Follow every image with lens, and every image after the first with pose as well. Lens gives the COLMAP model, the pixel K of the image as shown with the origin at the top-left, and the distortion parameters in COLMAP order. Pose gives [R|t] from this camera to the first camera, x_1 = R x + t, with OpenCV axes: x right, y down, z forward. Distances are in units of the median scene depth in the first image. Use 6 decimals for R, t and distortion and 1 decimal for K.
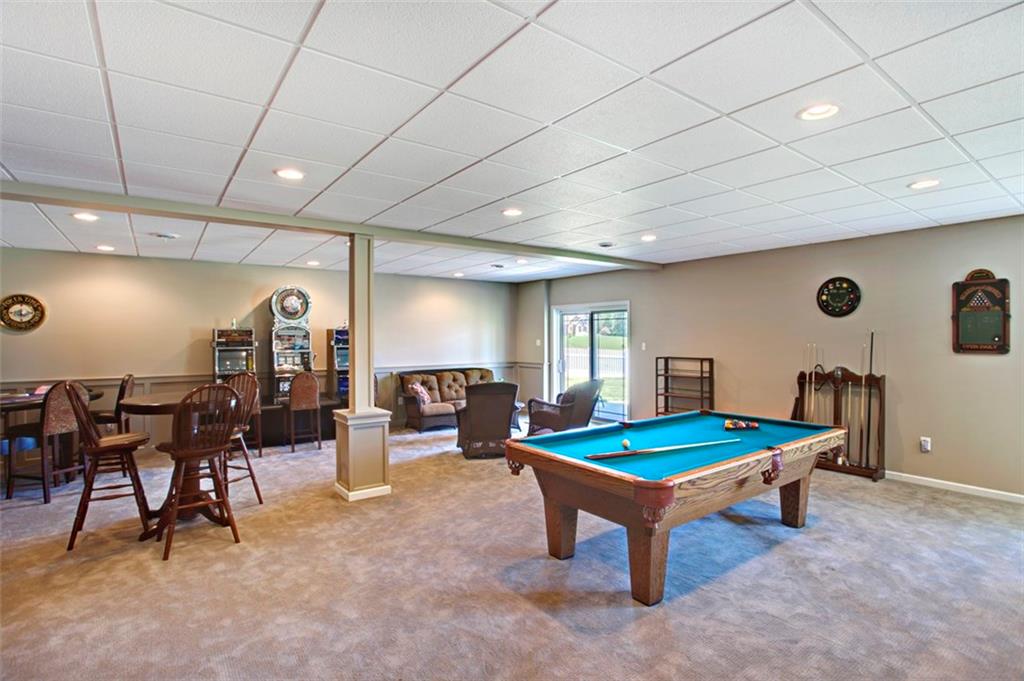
lens RADIAL K [[518.1, 0, 512.0], [0, 518.1, 340.5], [0, 0, 1]] dist [0.000145, 0.000047]
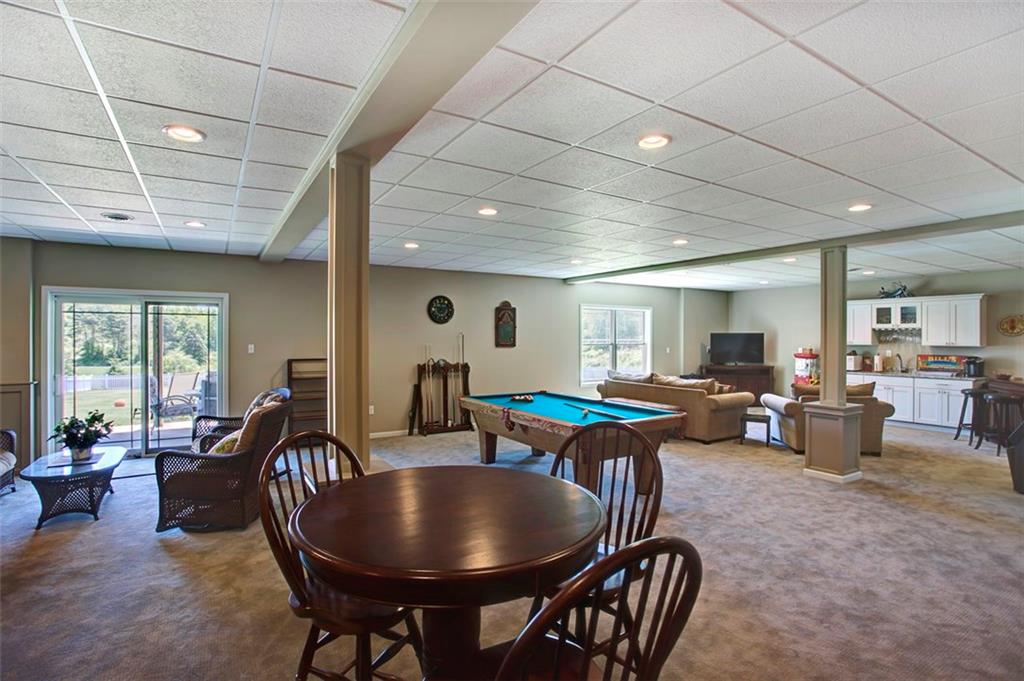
lens RADIAL K [[506.6, 0, 512.0], [0, 506.6, 340.5], [0, 0, 1]] dist [-0.001246, -0.000182]
pose [[0.113717, -0.007520, 0.993485, -0.748314], [0.001163, 0.999972, 0.007436, -0.010840], [-0.993513, 0.000310, 0.113723, 0.676590]]
